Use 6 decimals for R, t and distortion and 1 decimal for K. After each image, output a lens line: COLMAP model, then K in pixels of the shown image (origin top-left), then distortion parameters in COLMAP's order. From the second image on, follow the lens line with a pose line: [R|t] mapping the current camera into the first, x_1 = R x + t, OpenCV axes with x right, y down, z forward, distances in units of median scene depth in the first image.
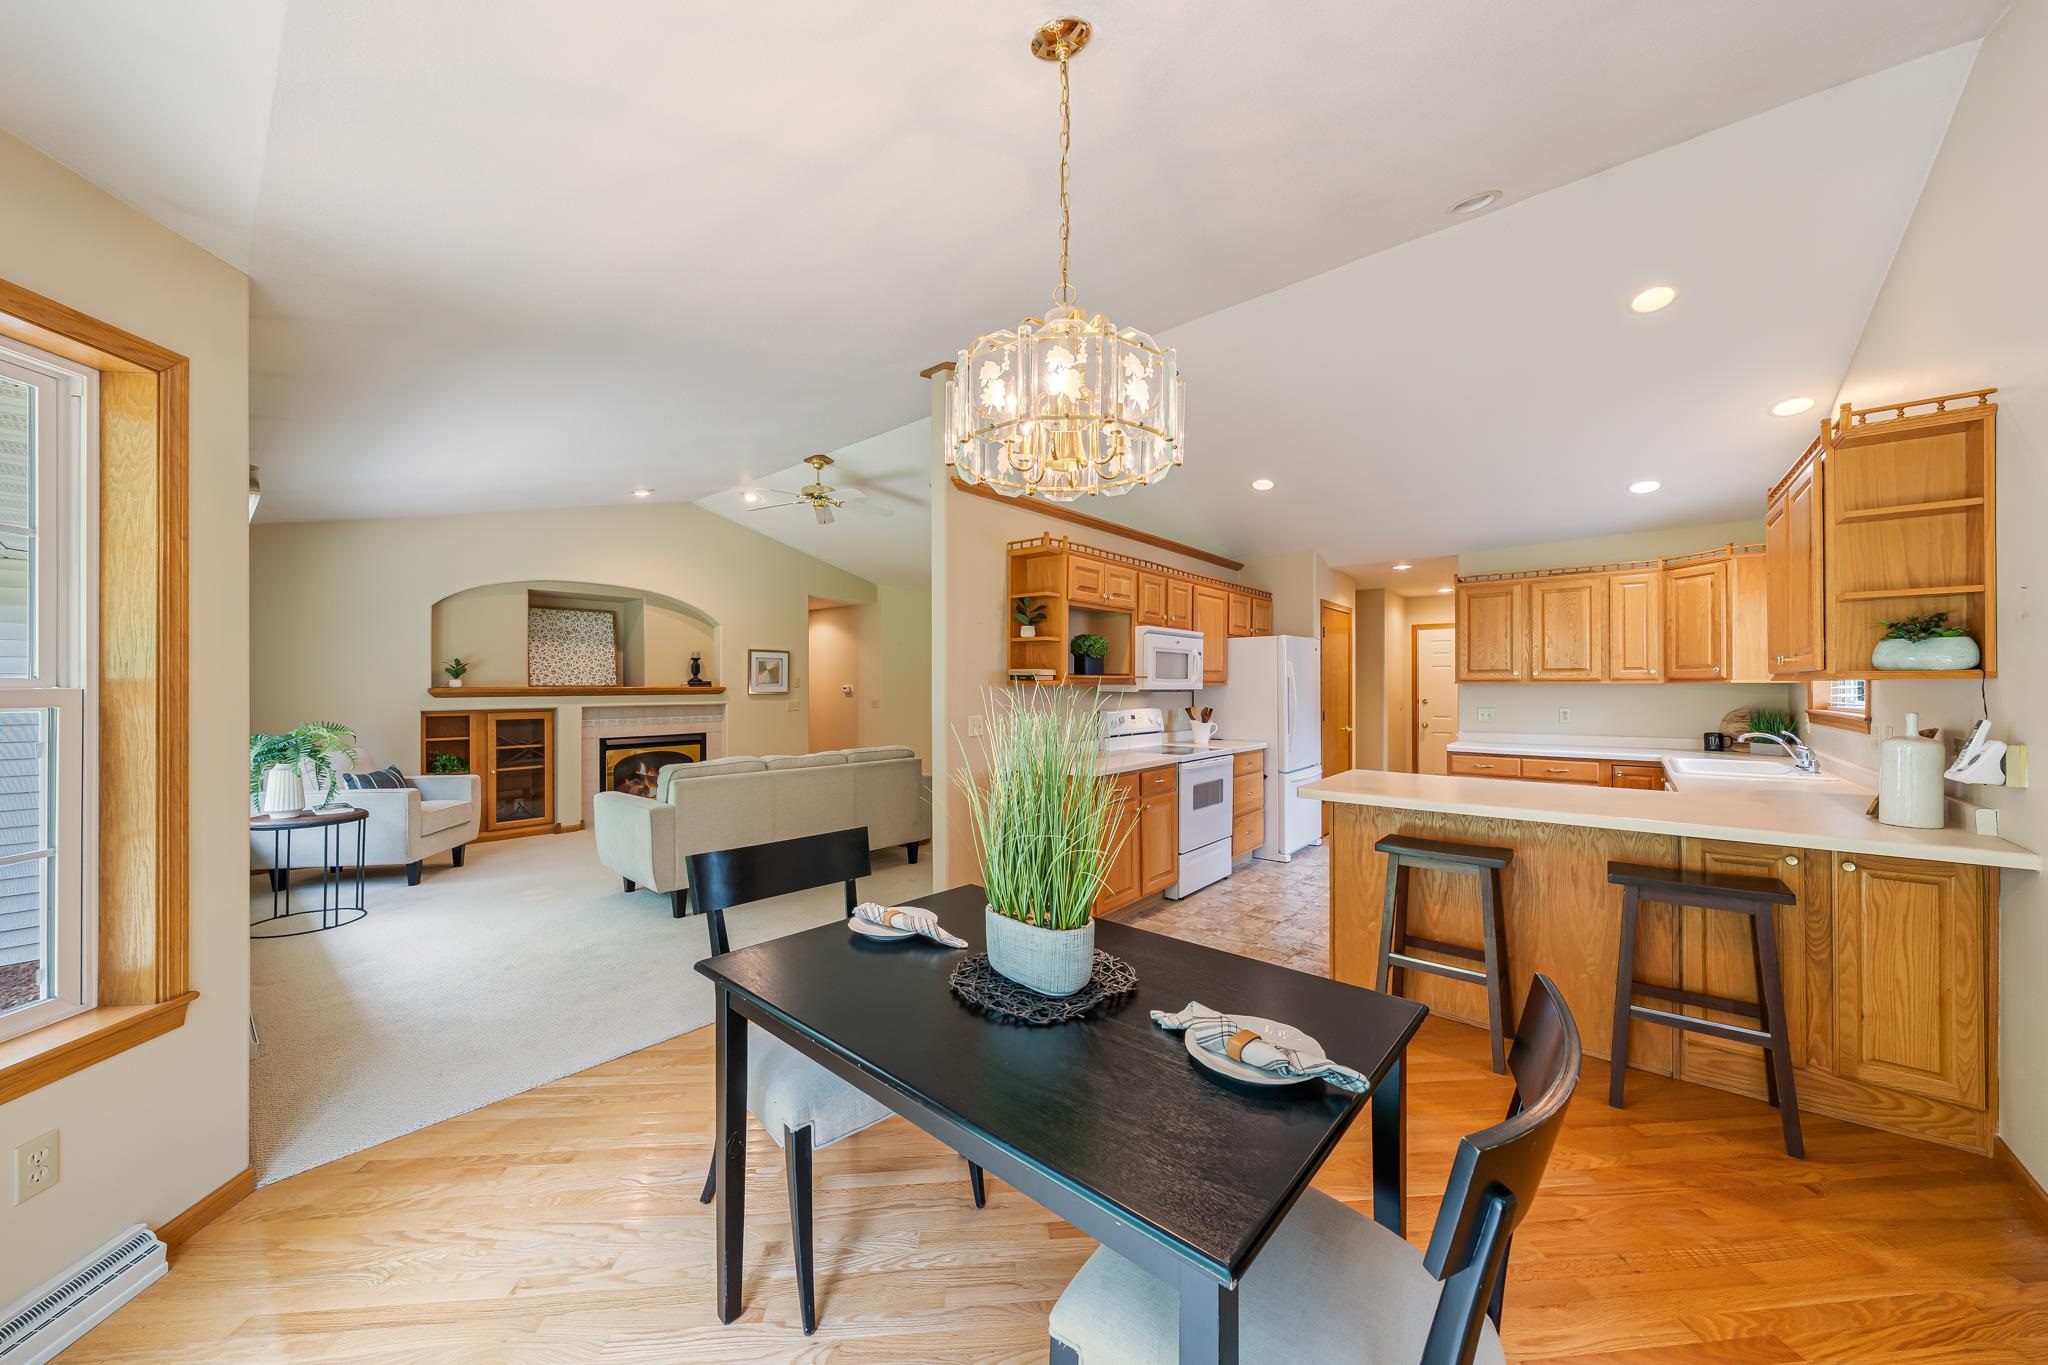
lens RADIAL K [[711.3, 0, 1027.6], [0, 711.3, 684.6], [0, 0, 1]] dist [-0.002229, 0.000005]
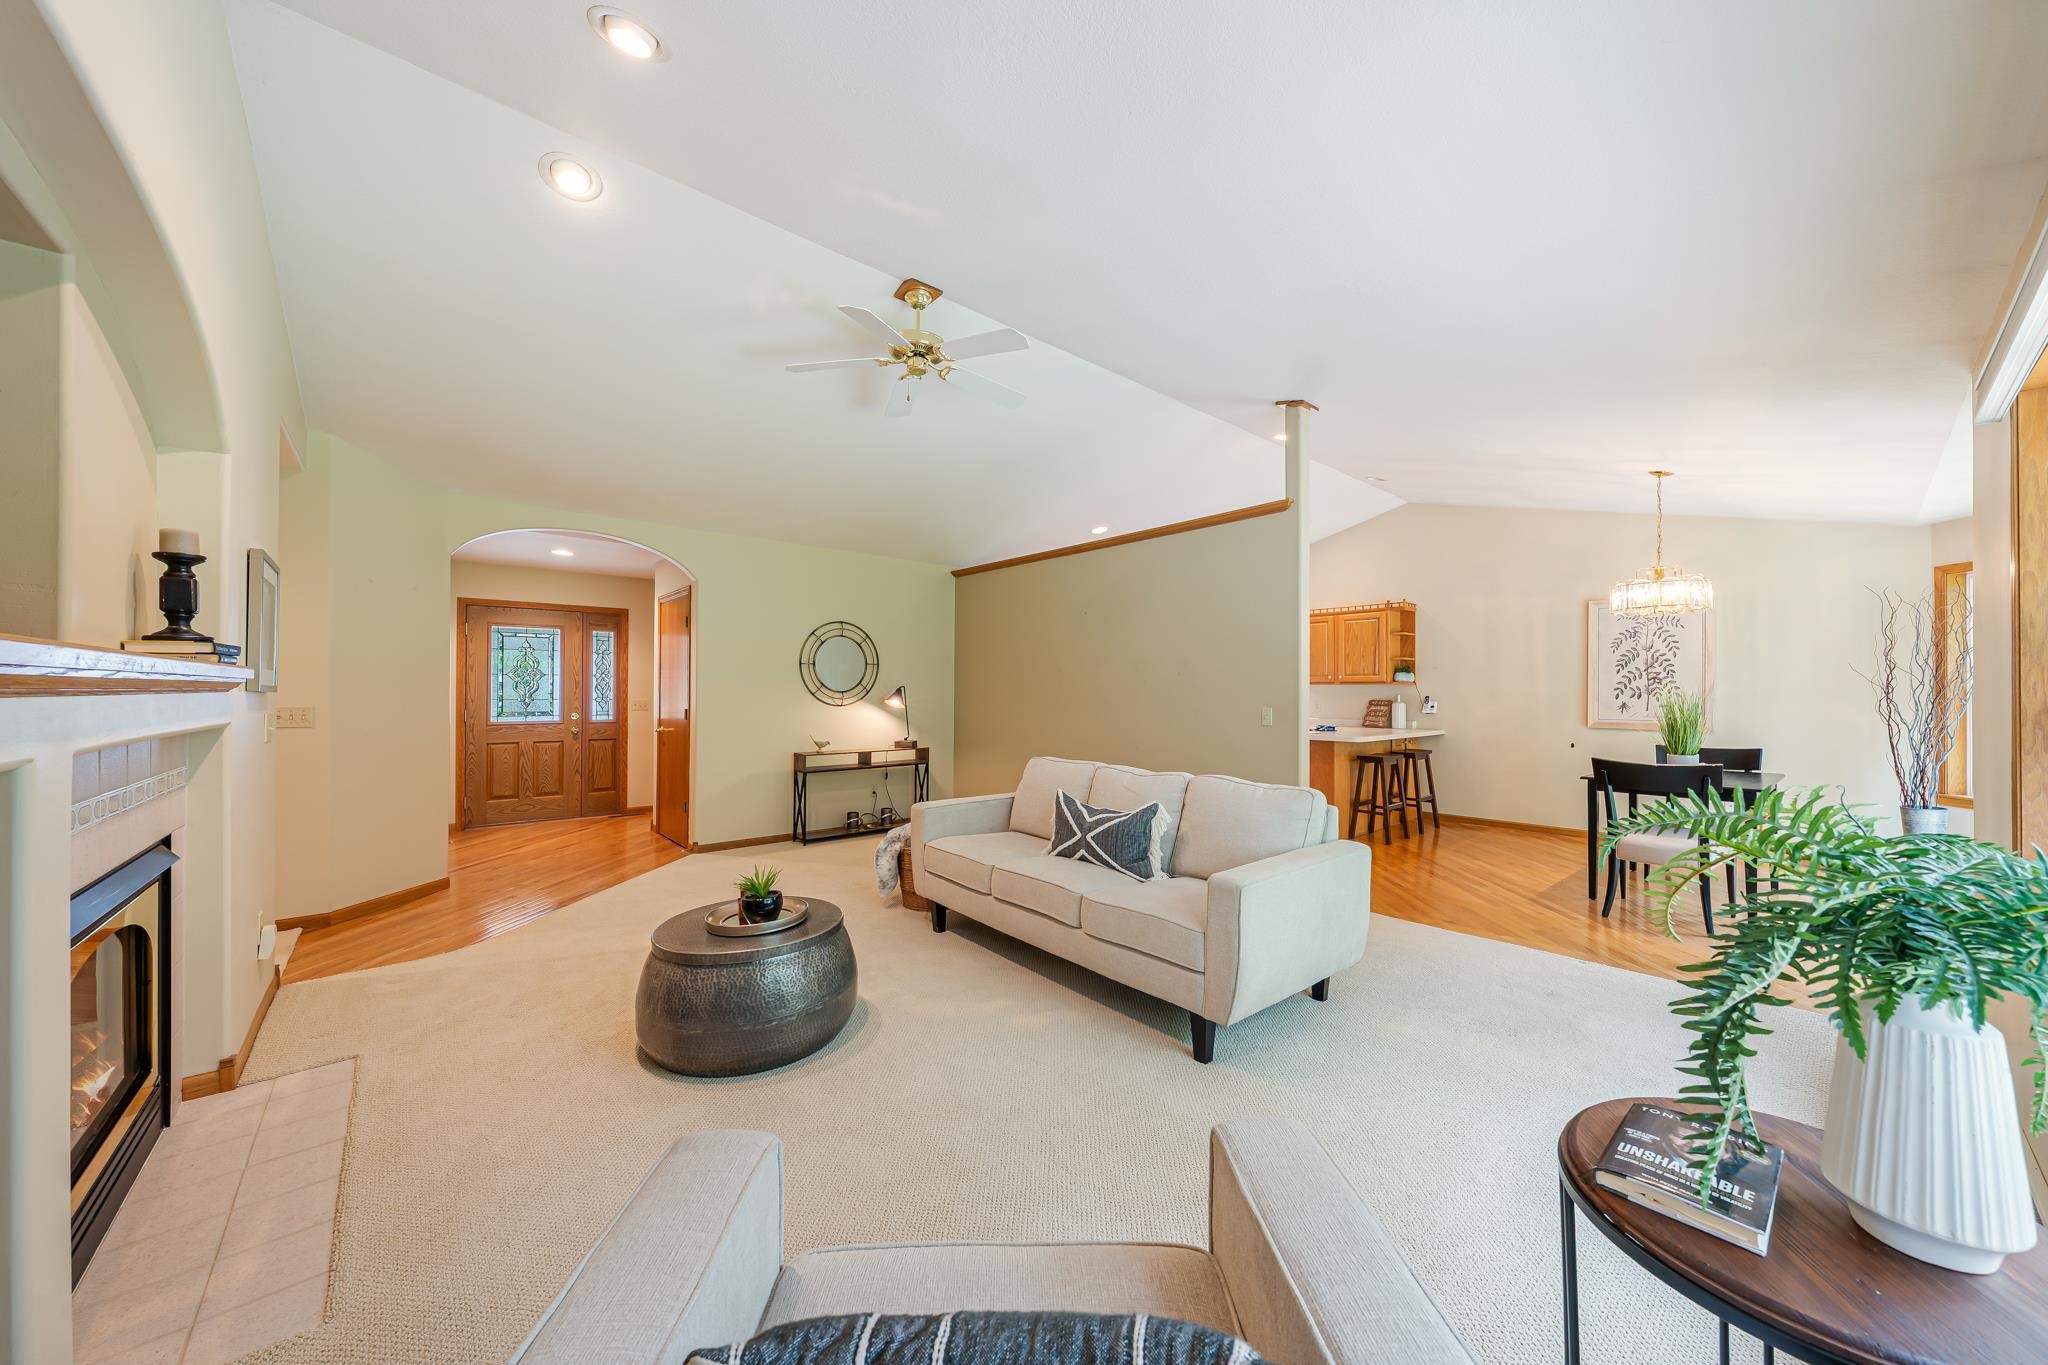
lens RADIAL K [[711.3, 0, 1027.6], [0, 711.3, 684.6], [0, 0, 1]] dist [-0.002229, 0.000005]
pose [[0.155950, 0.011893, 0.987693, -0.845041], [-0.006855, 0.999916, -0.010958, 0.014944], [-0.987741, -0.005062, 0.156019, 0.802357]]
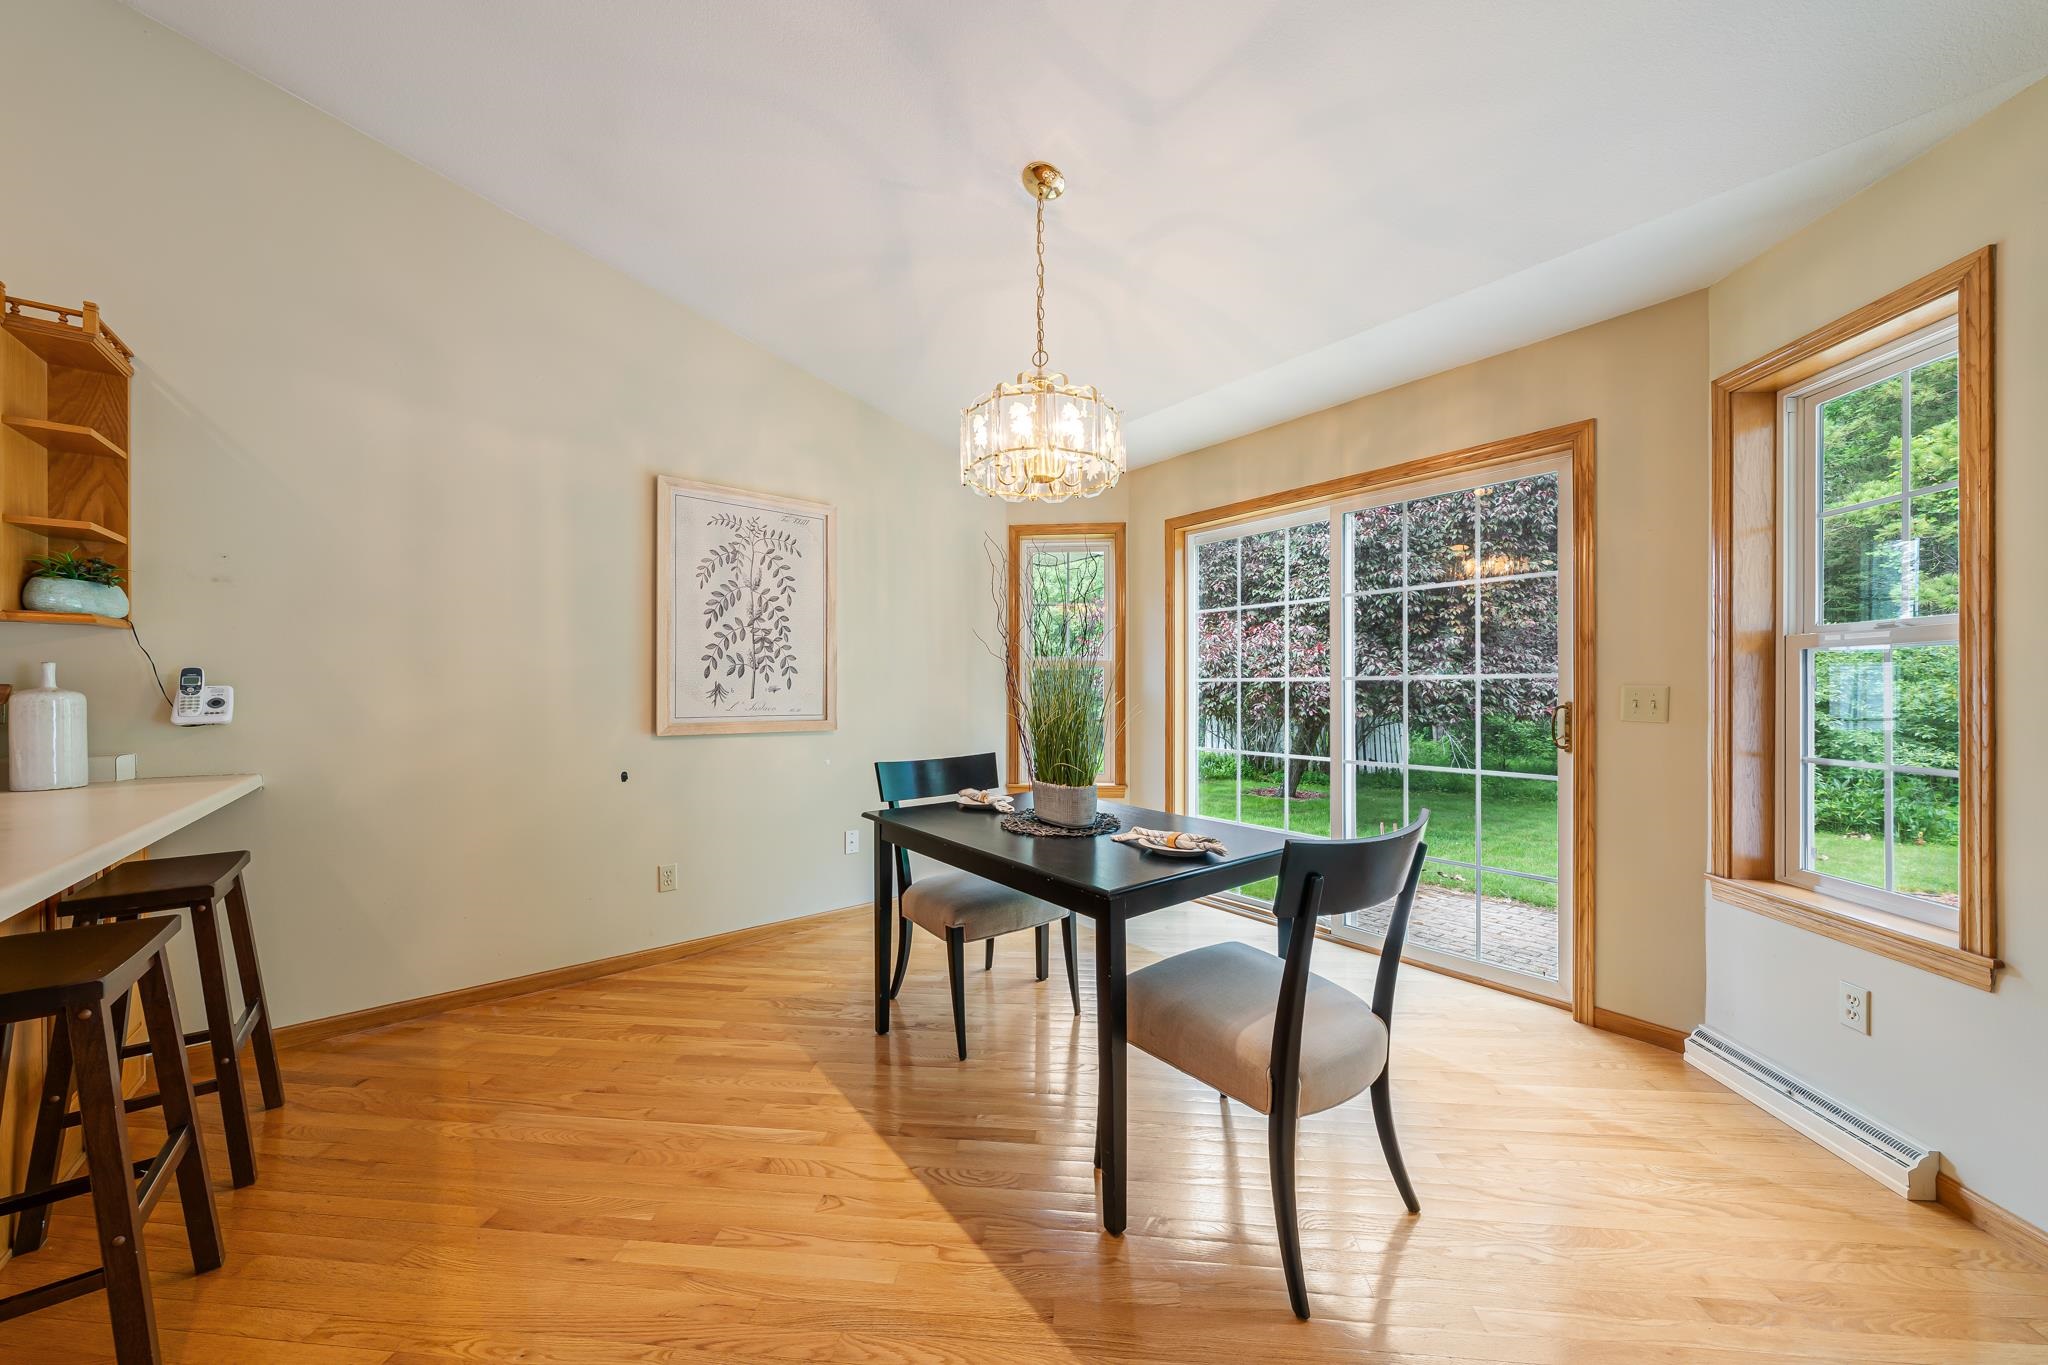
lens RADIAL K [[711.3, 0, 1027.6], [0, 711.3, 684.6], [0, 0, 1]] dist [-0.002229, 0.000005]
pose [[-0.982625, 0.003237, 0.185576, -0.045386], [0.002034, 0.999976, -0.006673, 0.027914], [-0.185593, -0.006179, -0.982607, 0.599855]]
